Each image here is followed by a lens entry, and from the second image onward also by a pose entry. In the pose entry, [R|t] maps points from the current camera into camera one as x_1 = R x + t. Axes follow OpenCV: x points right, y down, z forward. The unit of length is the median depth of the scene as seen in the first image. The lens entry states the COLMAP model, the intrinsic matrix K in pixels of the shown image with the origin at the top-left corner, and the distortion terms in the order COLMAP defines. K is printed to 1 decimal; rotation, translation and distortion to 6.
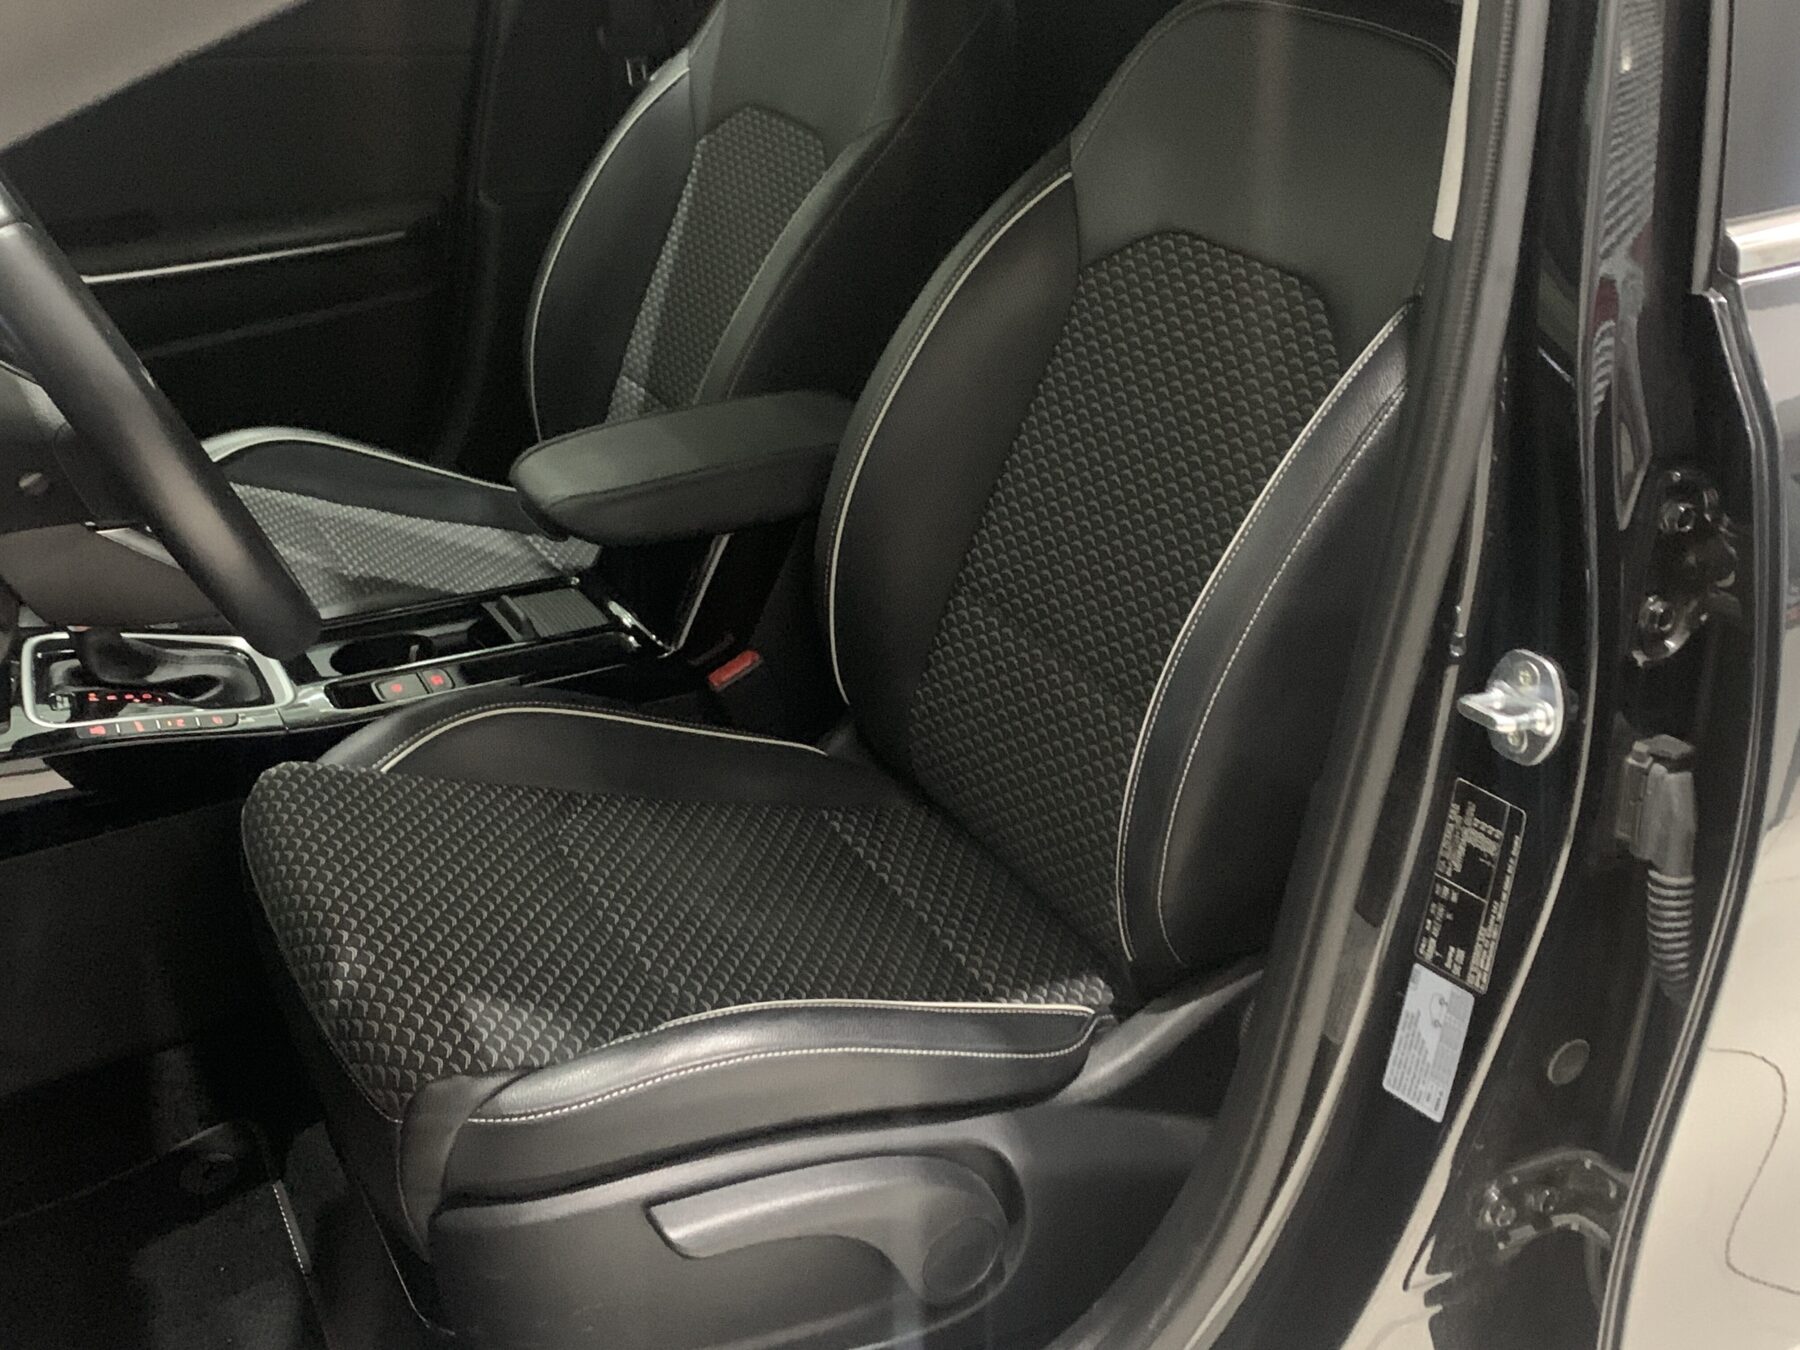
lens RADIAL K [[2121.2, 0, 893.3], [0, 2121.2, 672.3], [0, 0, 1]] dist [0.072967, 0.000000]
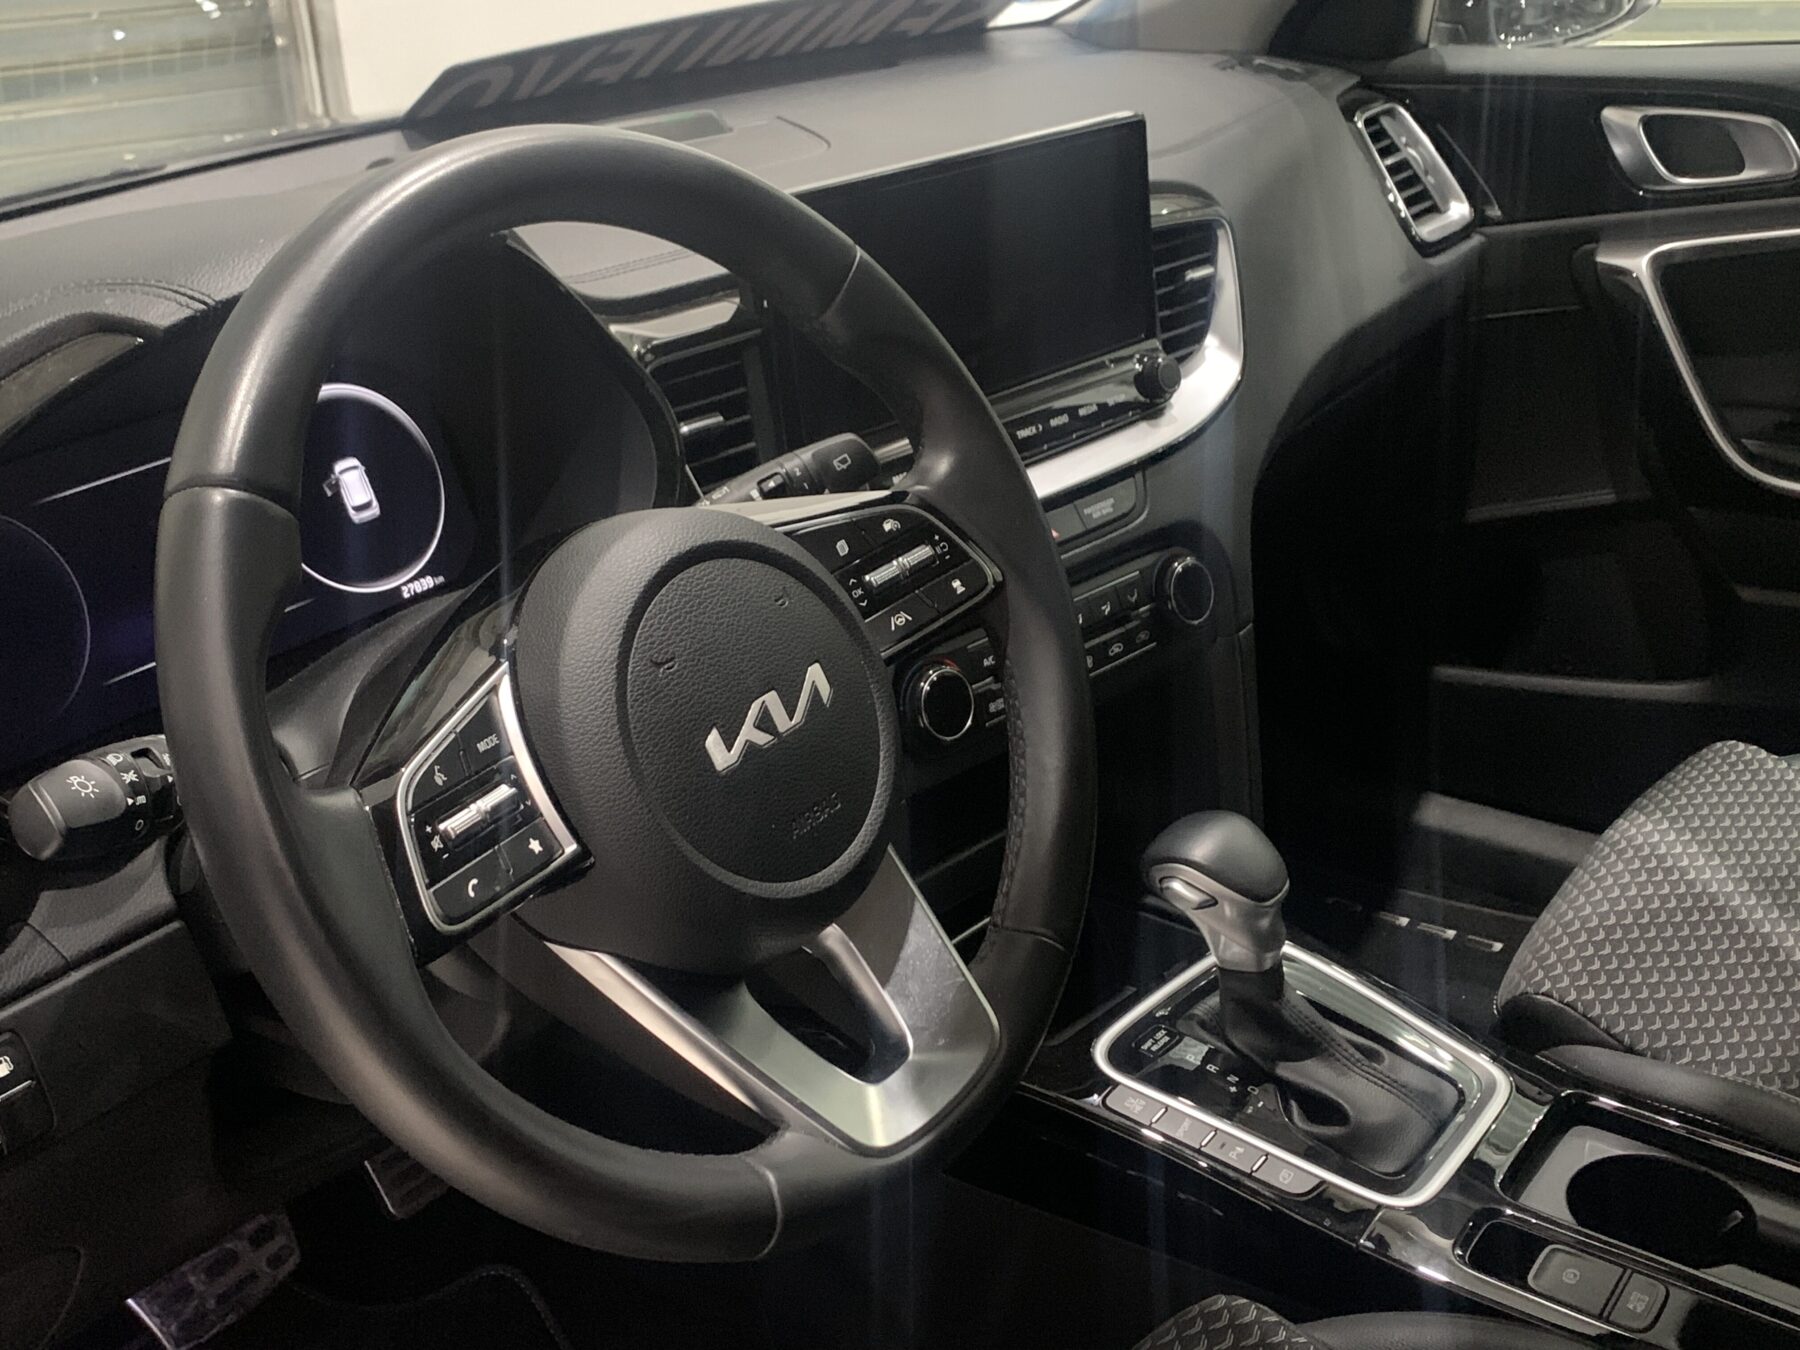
lens RADIAL K [[1977.1, 0, 911.2], [0, 1977.1, 655.7], [0, 0, 1]] dist [0.043719, 0.000000]
pose [[0.436436, 0.336595, -0.834402, 0.137651], [-0.342779, 0.919650, 0.191693, -0.264557], [0.831881, 0.202354, 0.516746, 0.661146]]
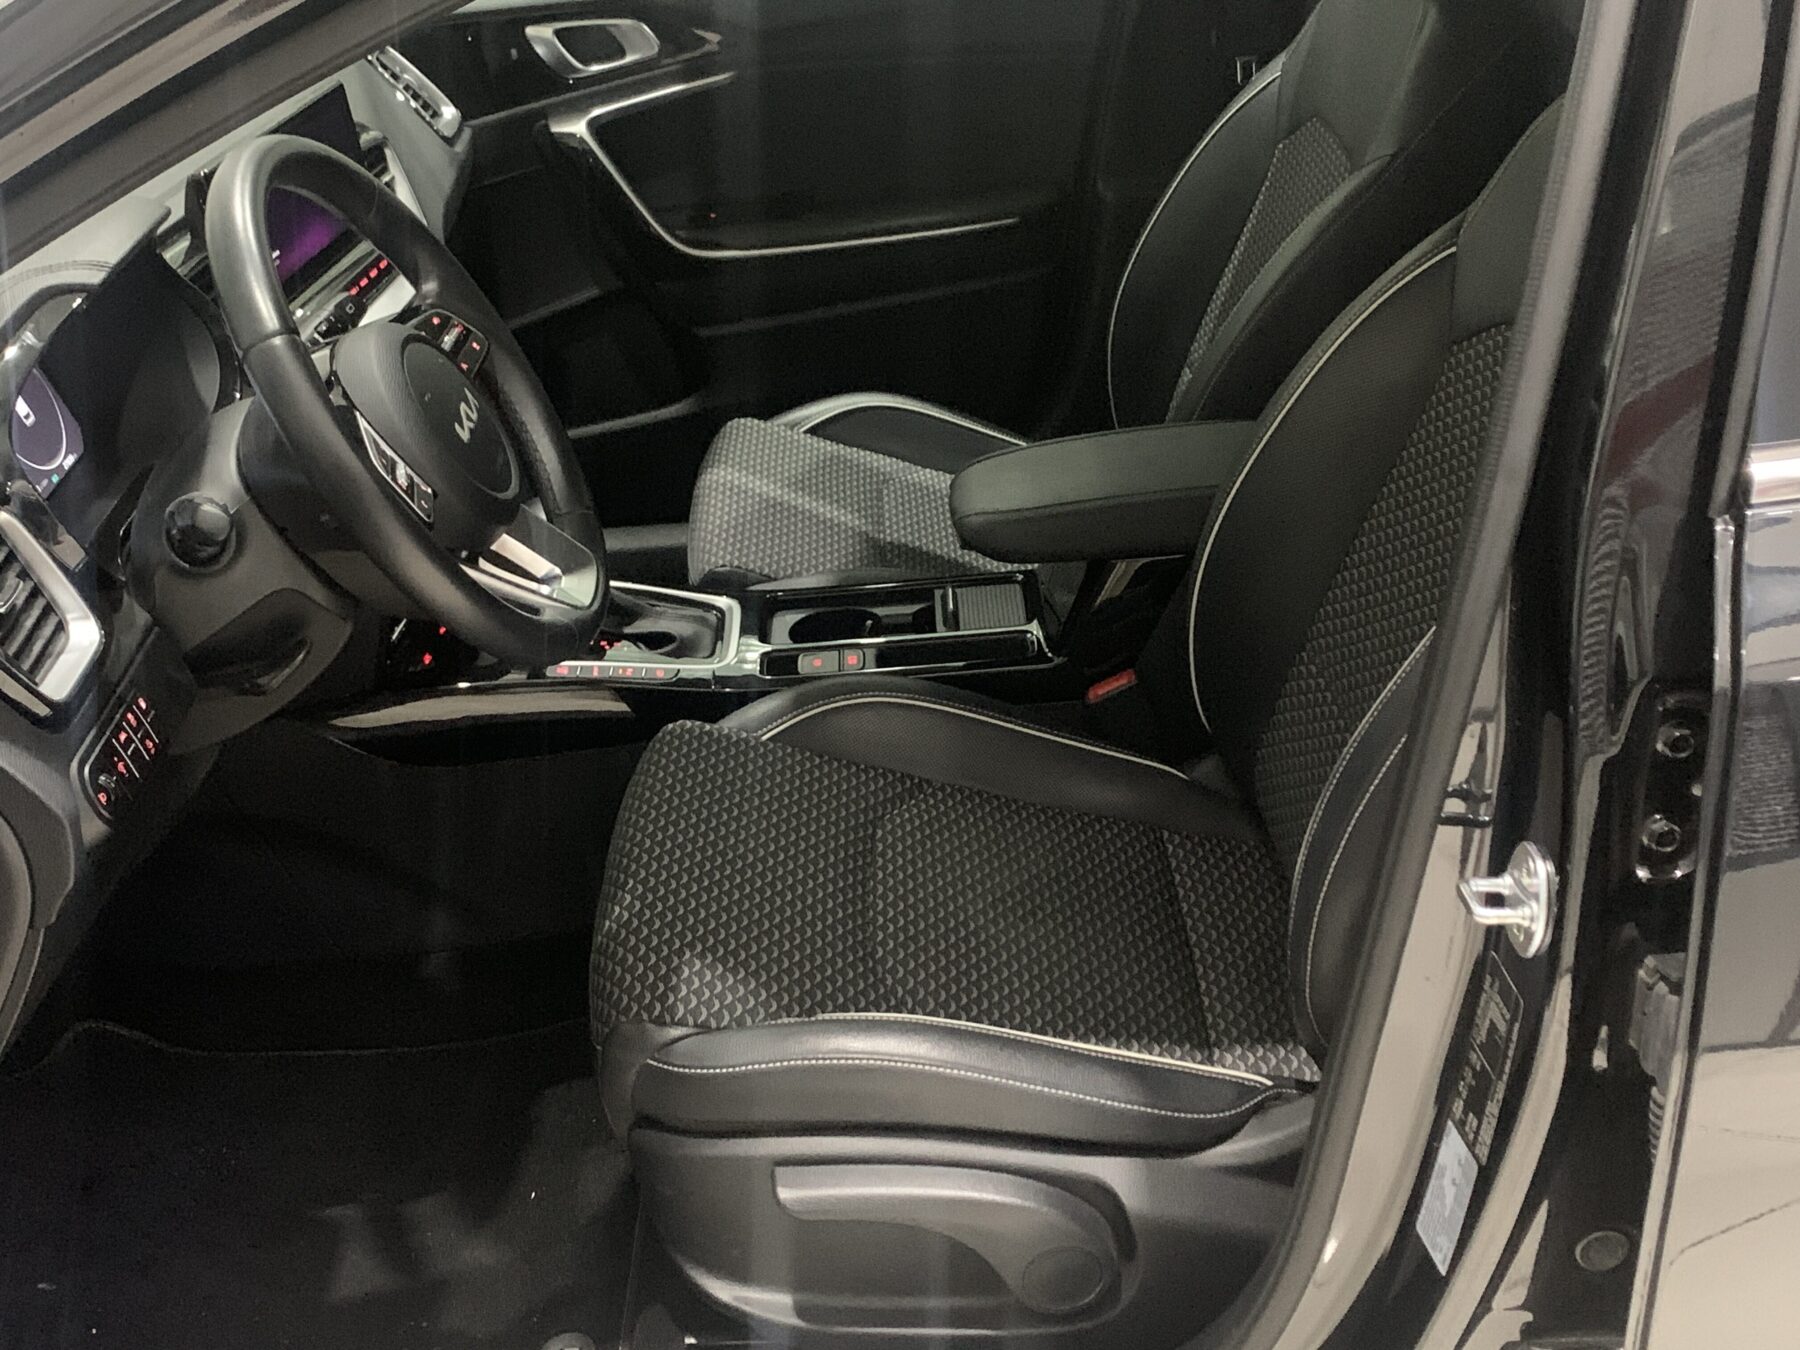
lens RADIAL K [[2121.2, 0, 894.4], [0, 2121.2, 683.8], [0, 0, 1]] dist [0.072967, 0.000000]
pose [[0.892086, 0.145860, -0.427676, 0.388148], [-0.115156, 0.988604, 0.096963, -0.127309], [0.436945, -0.037249, 0.898717, -0.017491]]
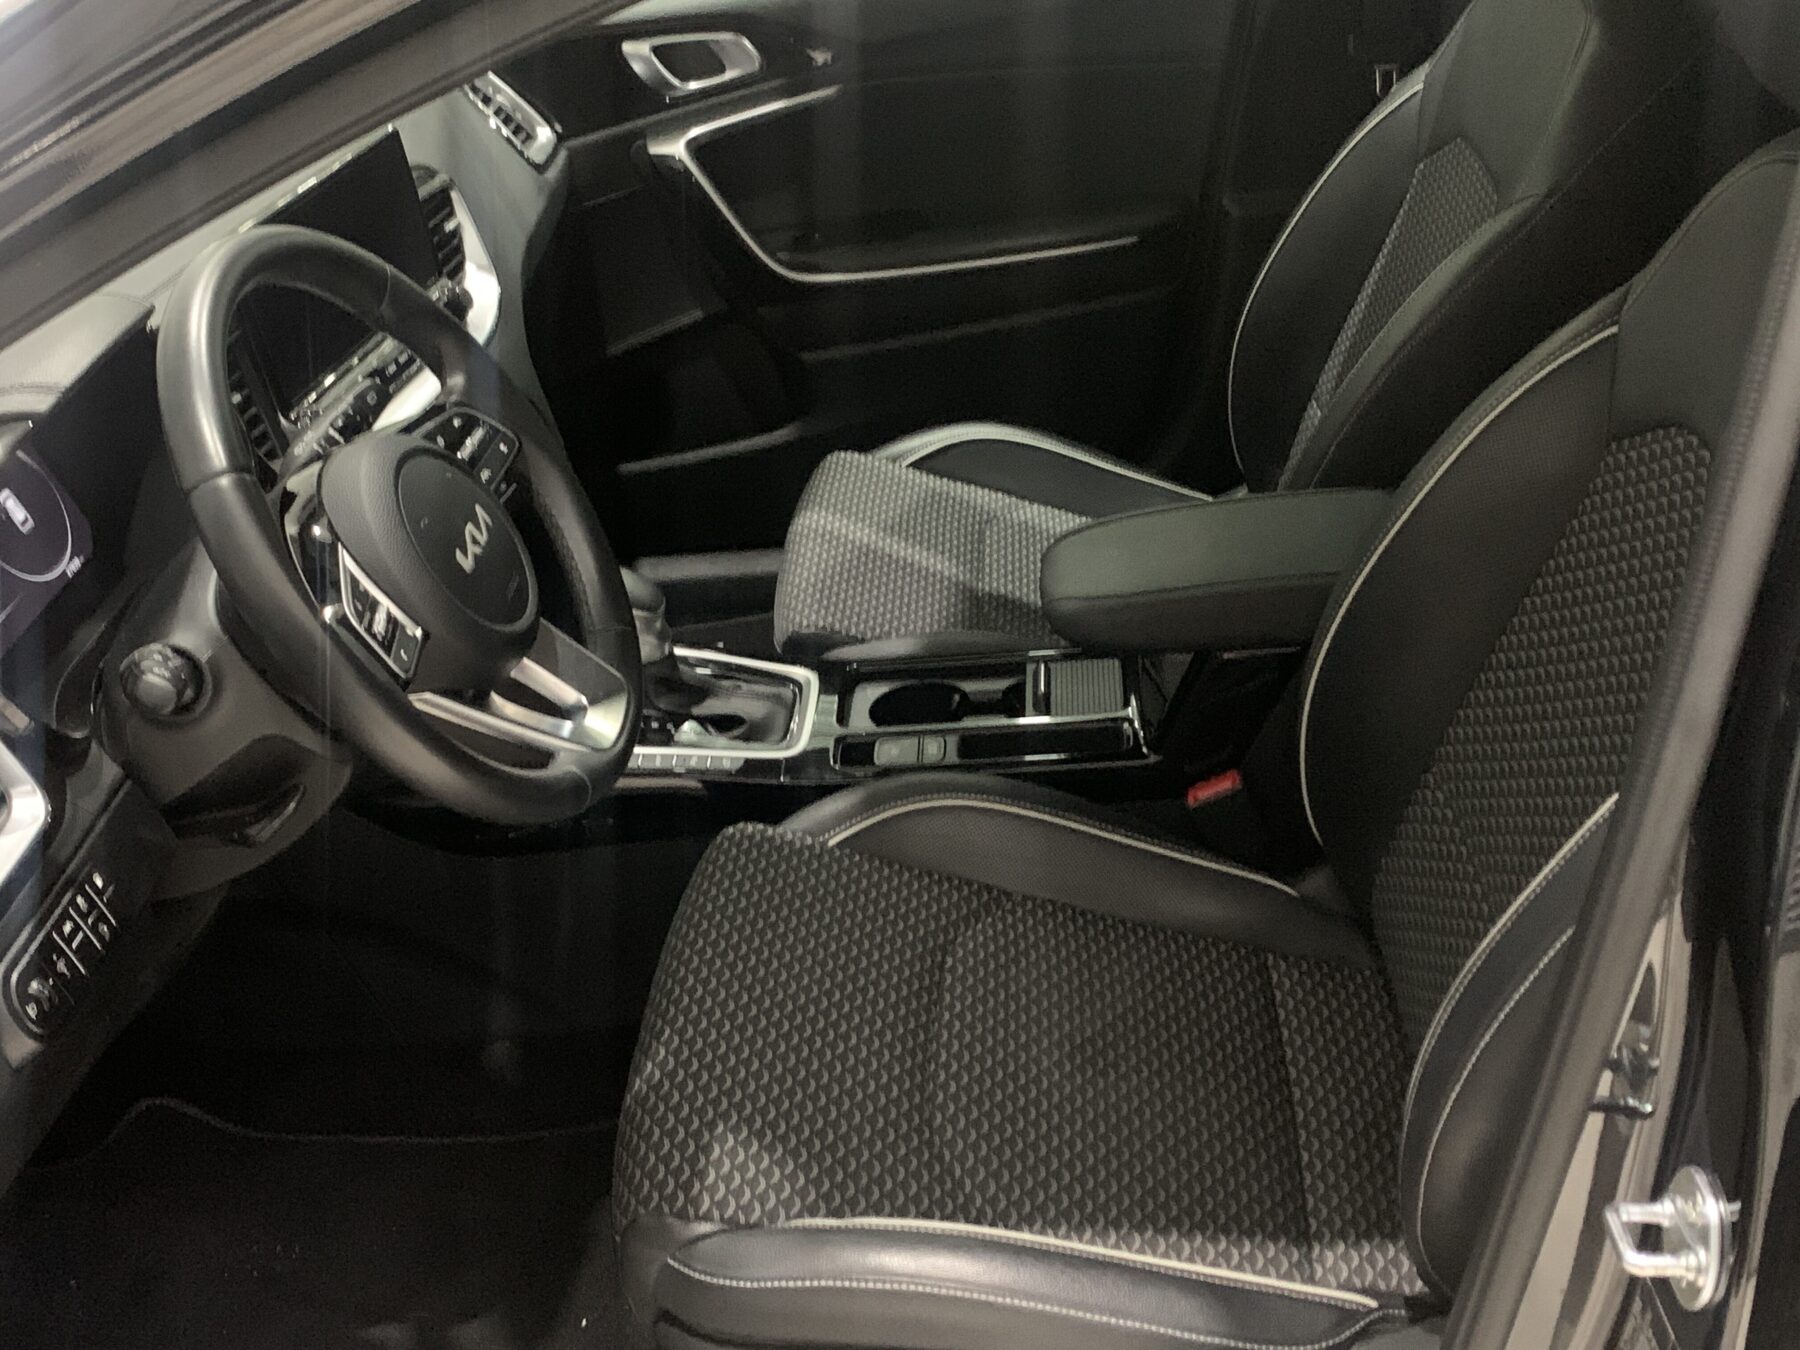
lens RADIAL K [[1977.1, 0, 876.8], [0, 1977.1, 676.6], [0, 0, 1]] dist [0.043719, 0.000000]
pose [[0.847854, 0.176287, -0.500067, 0.325775], [-0.115568, 0.981879, 0.150195, -0.232004], [0.517483, -0.069552, 0.852862, 0.197856]]
